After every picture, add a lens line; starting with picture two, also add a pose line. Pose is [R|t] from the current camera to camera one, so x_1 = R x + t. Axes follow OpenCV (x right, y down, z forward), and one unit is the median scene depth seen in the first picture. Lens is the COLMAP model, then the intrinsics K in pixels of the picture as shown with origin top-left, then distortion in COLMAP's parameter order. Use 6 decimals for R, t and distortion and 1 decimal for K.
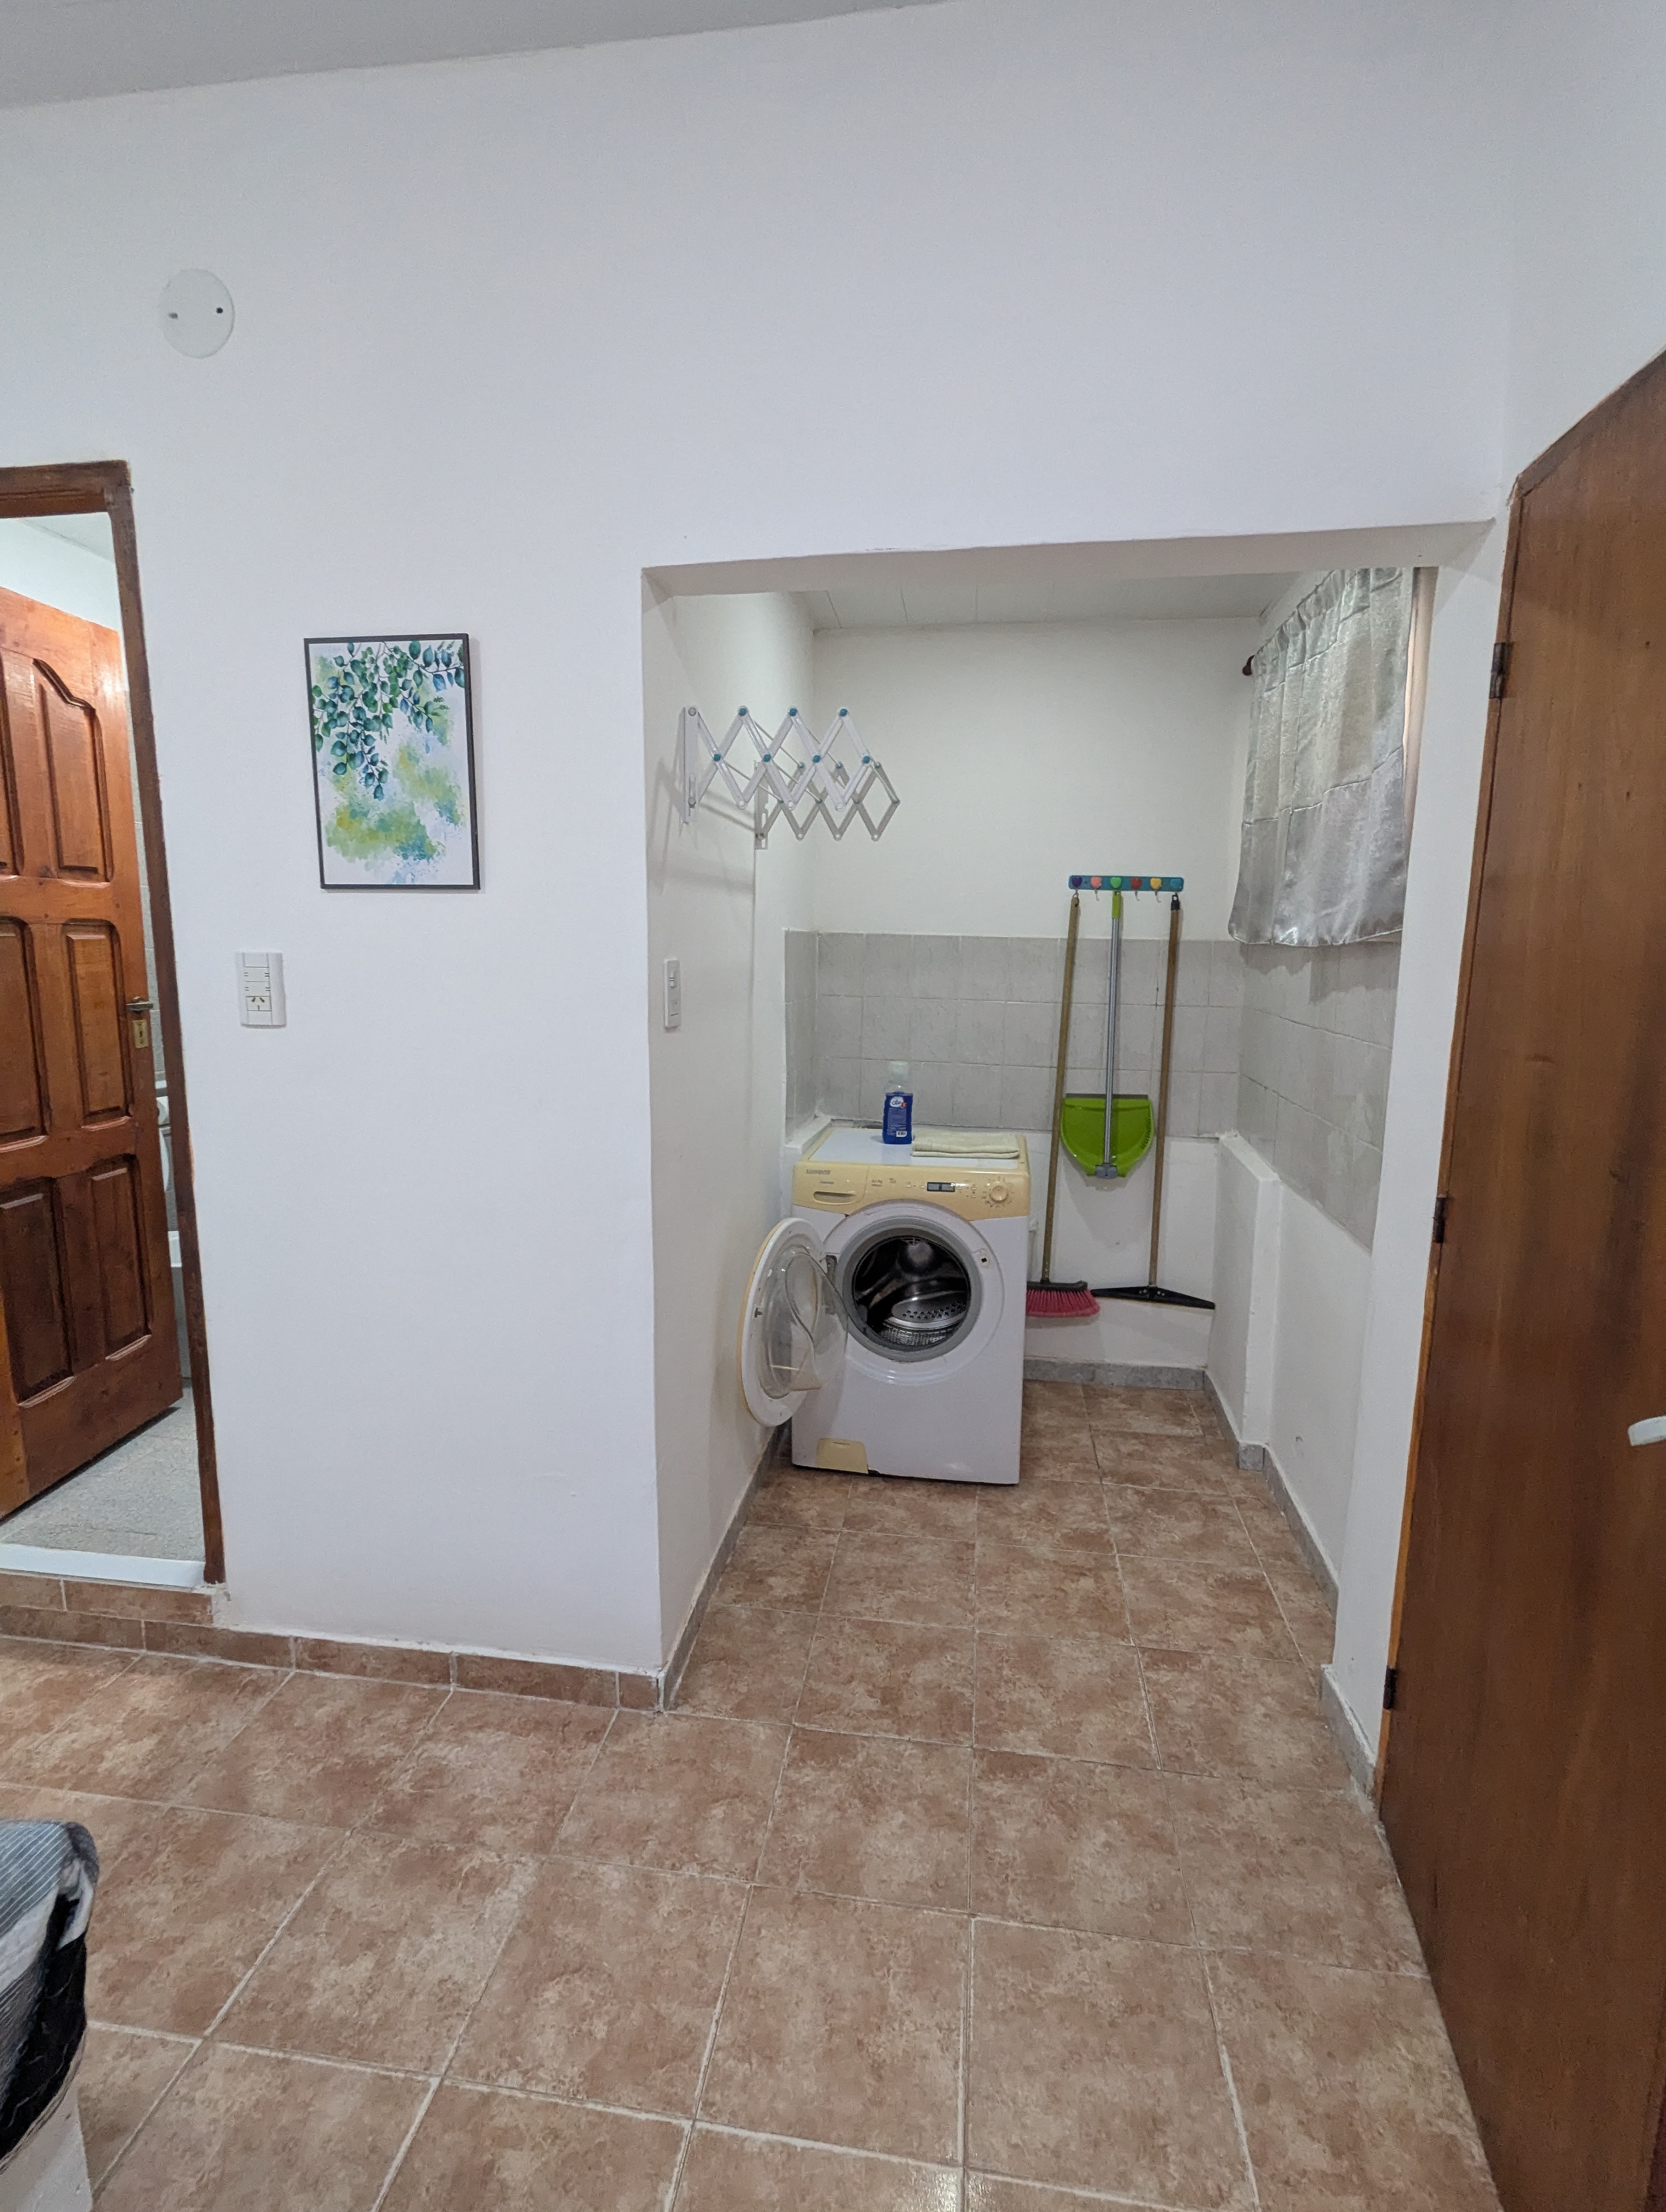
lens RADIAL K [[1032.9, 0, 832.4], [0, 1032.9, 1118.8], [0, 0, 1]] dist [0.000364, 0.000003]
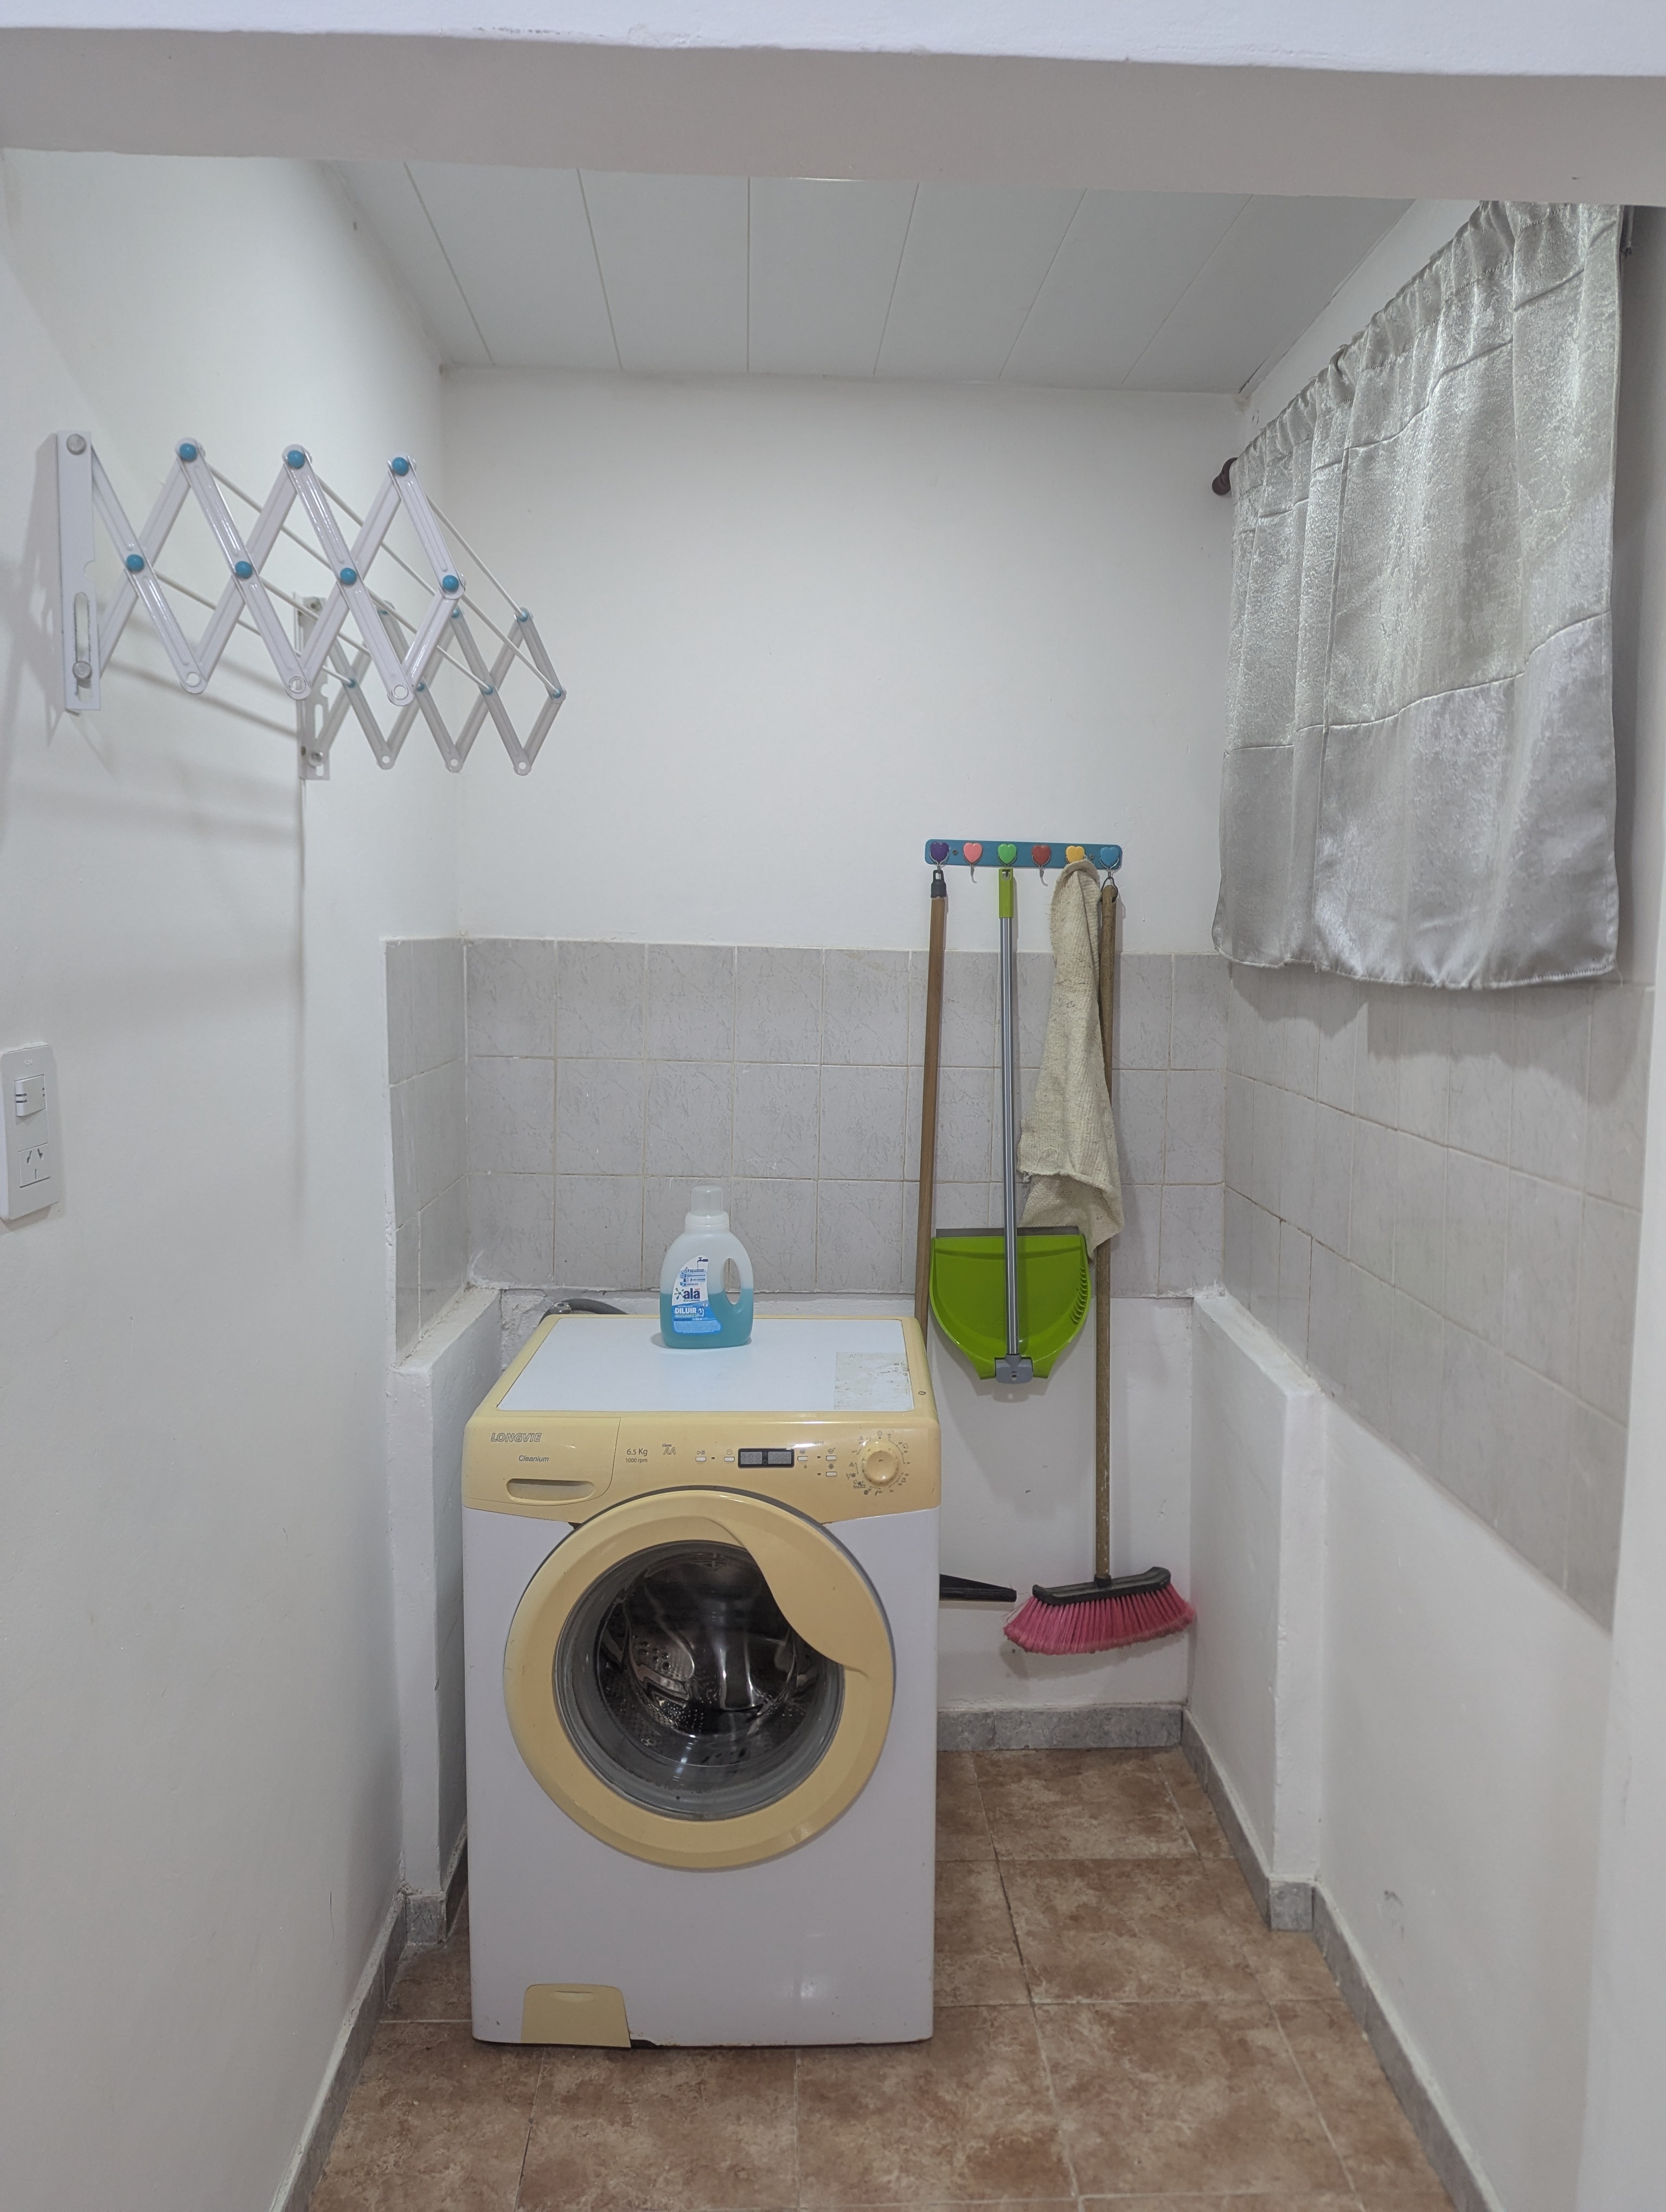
lens RADIAL K [[1560.9, 0, 833.0], [0, 1560.9, 1106.0], [0, 0, 1]] dist [0.055978, -0.067797]
pose [[0.982347, -0.020693, 0.185920, 0.023950], [0.030103, 0.998397, -0.047935, -0.058432], [-0.184630, 0.052686, 0.981395, 0.208259]]
